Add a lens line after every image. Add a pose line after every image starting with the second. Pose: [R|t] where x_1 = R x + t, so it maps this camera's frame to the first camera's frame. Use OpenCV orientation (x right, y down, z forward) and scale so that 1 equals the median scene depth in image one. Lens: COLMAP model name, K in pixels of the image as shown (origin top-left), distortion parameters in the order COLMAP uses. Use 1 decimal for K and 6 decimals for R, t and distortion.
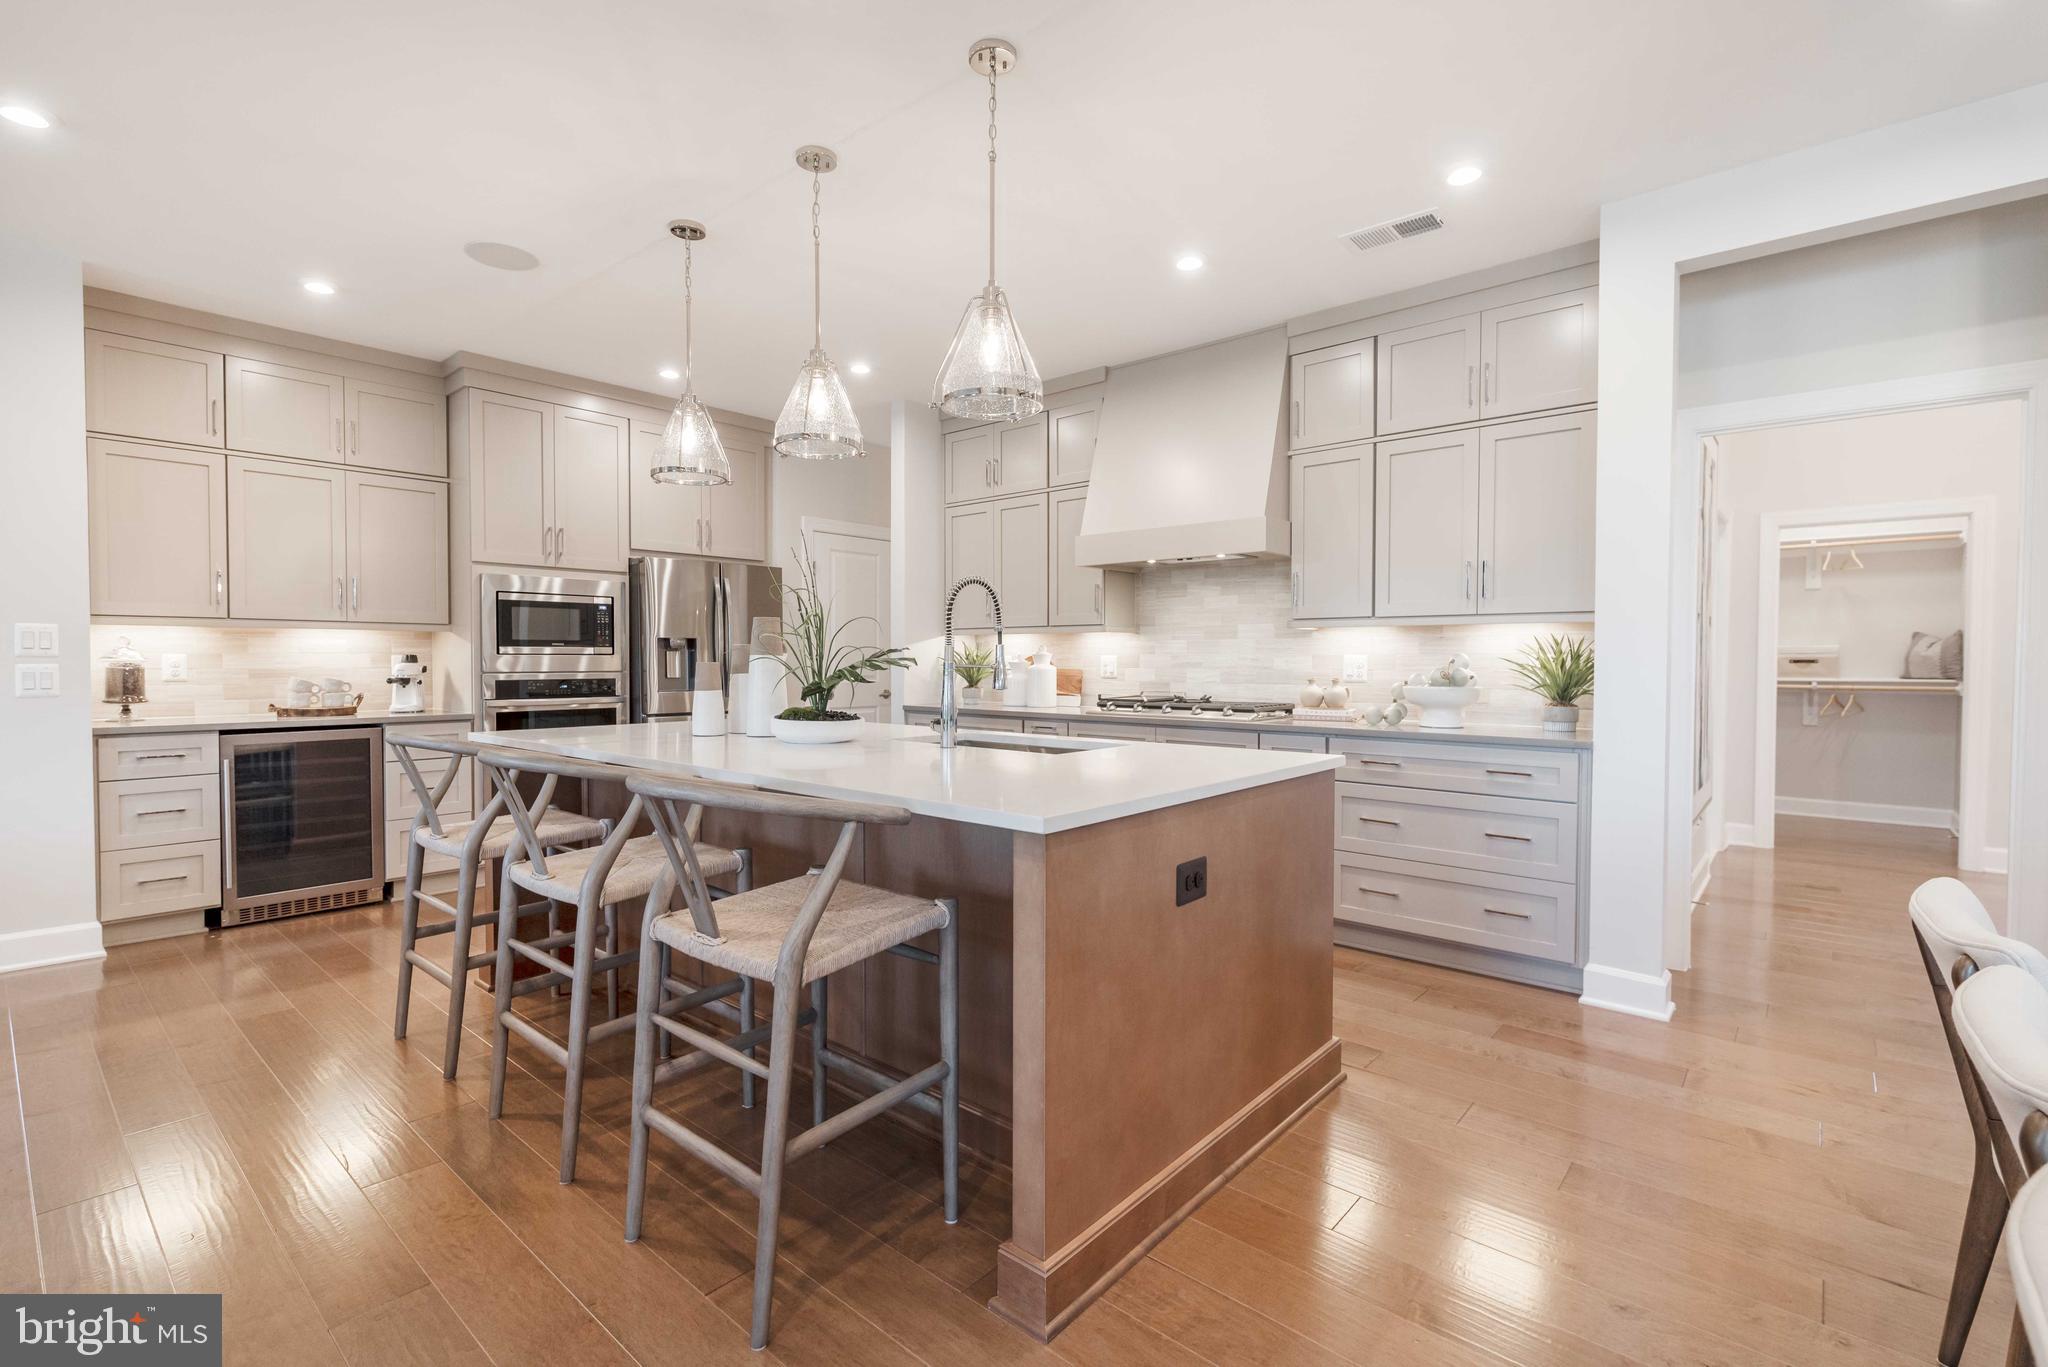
lens RADIAL K [[921.7, 0, 1024.0], [0, 921.7, 683.5], [0, 0, 1]] dist [0.000803, -0.000351]
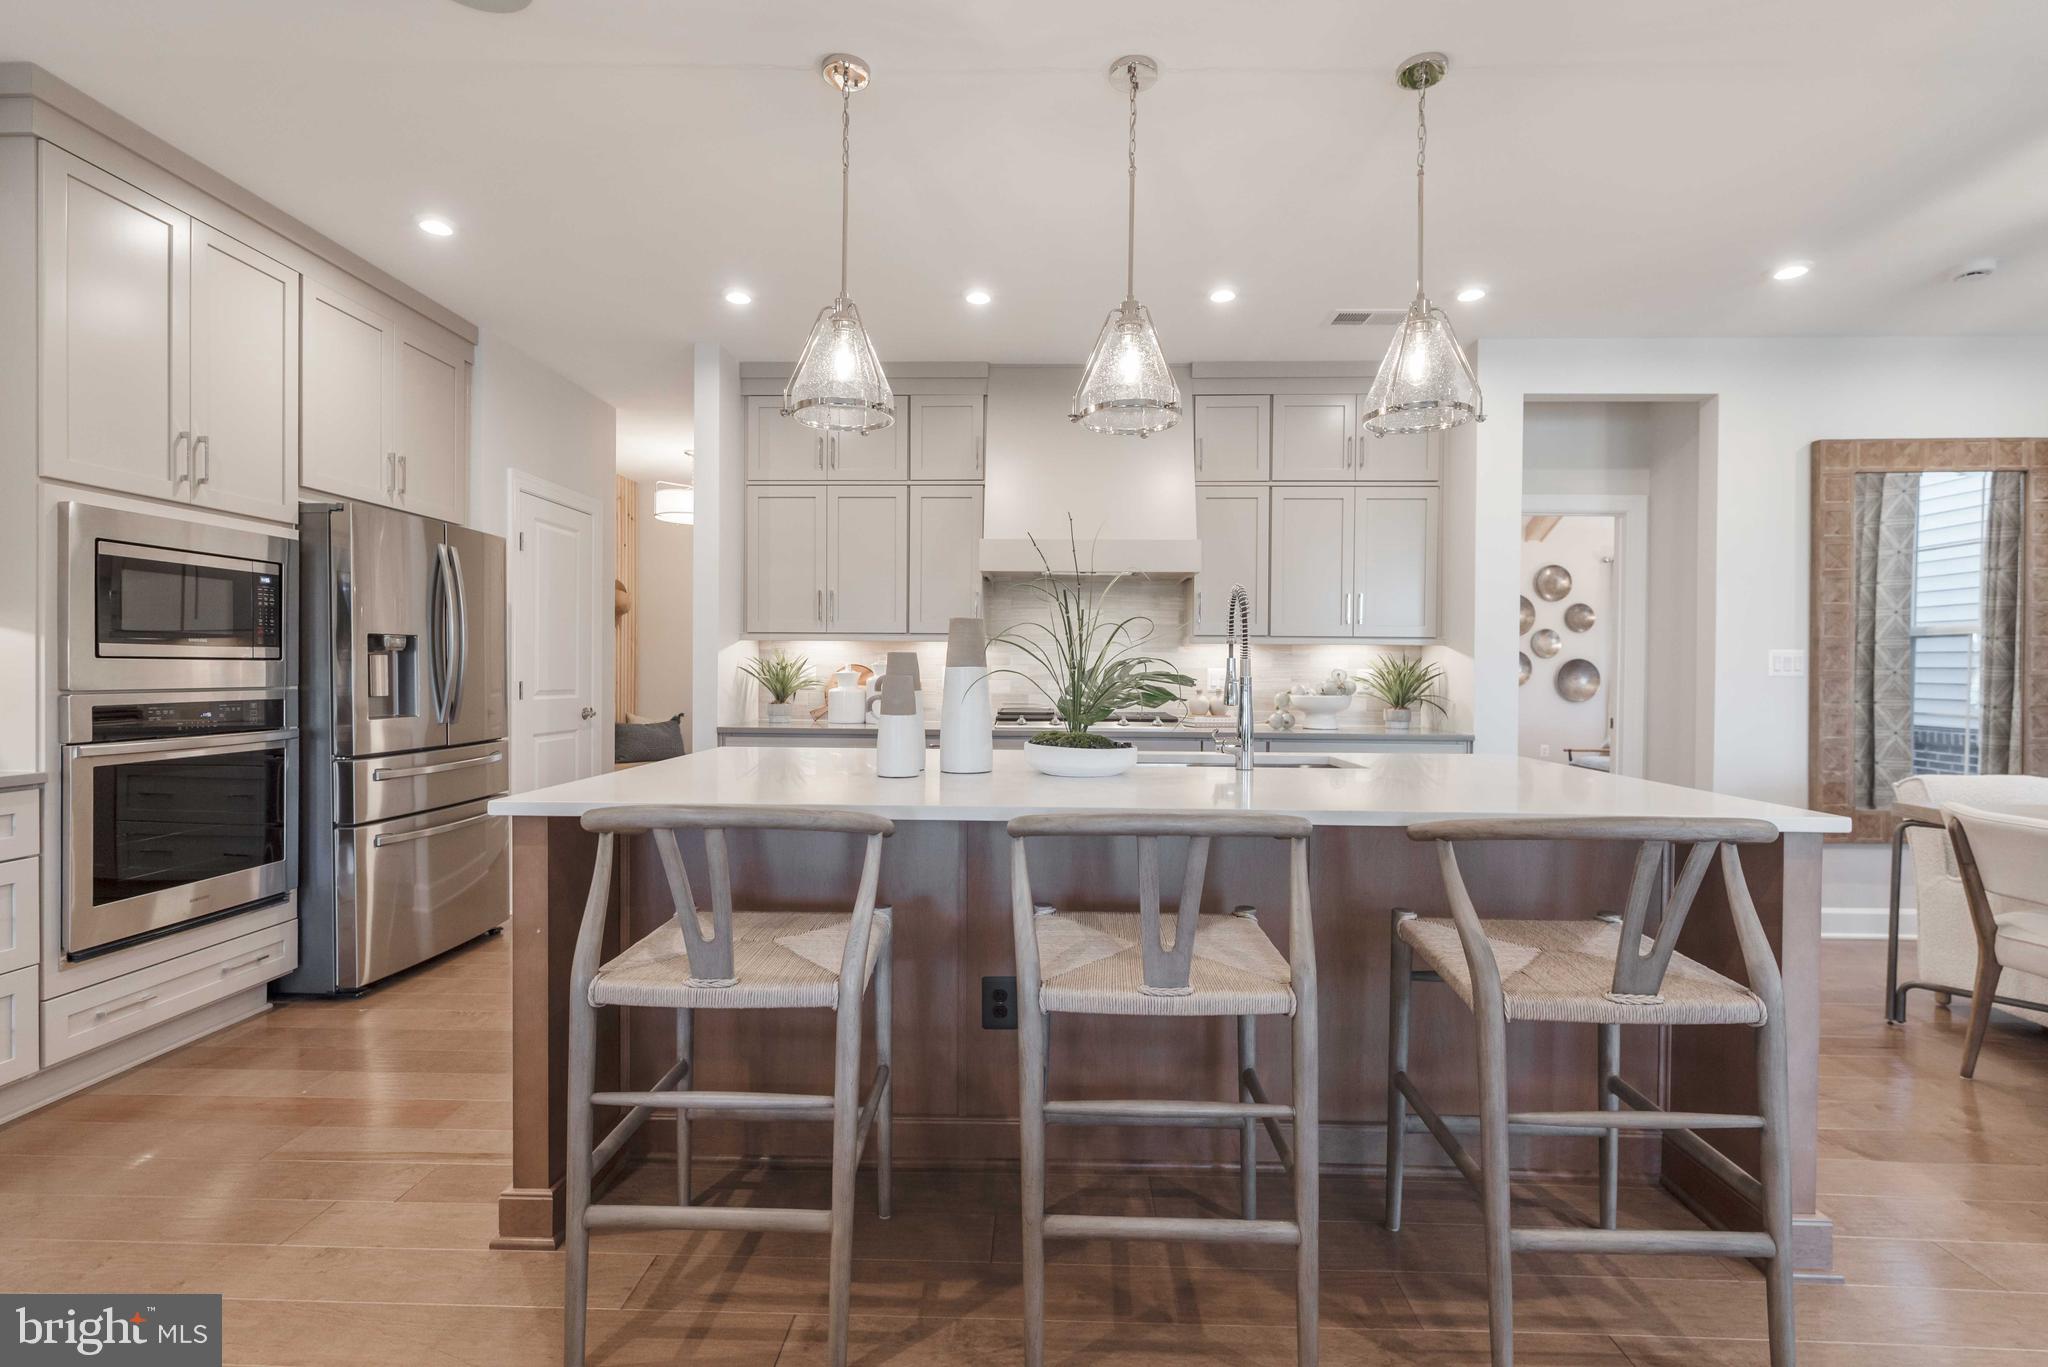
lens RADIAL K [[921.7, 0, 1024.0], [0, 921.7, 683.5], [0, 0, 1]] dist [0.000803, -0.000351]
pose [[0.773429, -0.004876, 0.633864, -0.493653], [0.010512, 0.999932, -0.005135, -0.008071], [-0.633795, 0.010635, 0.773428, 0.249837]]
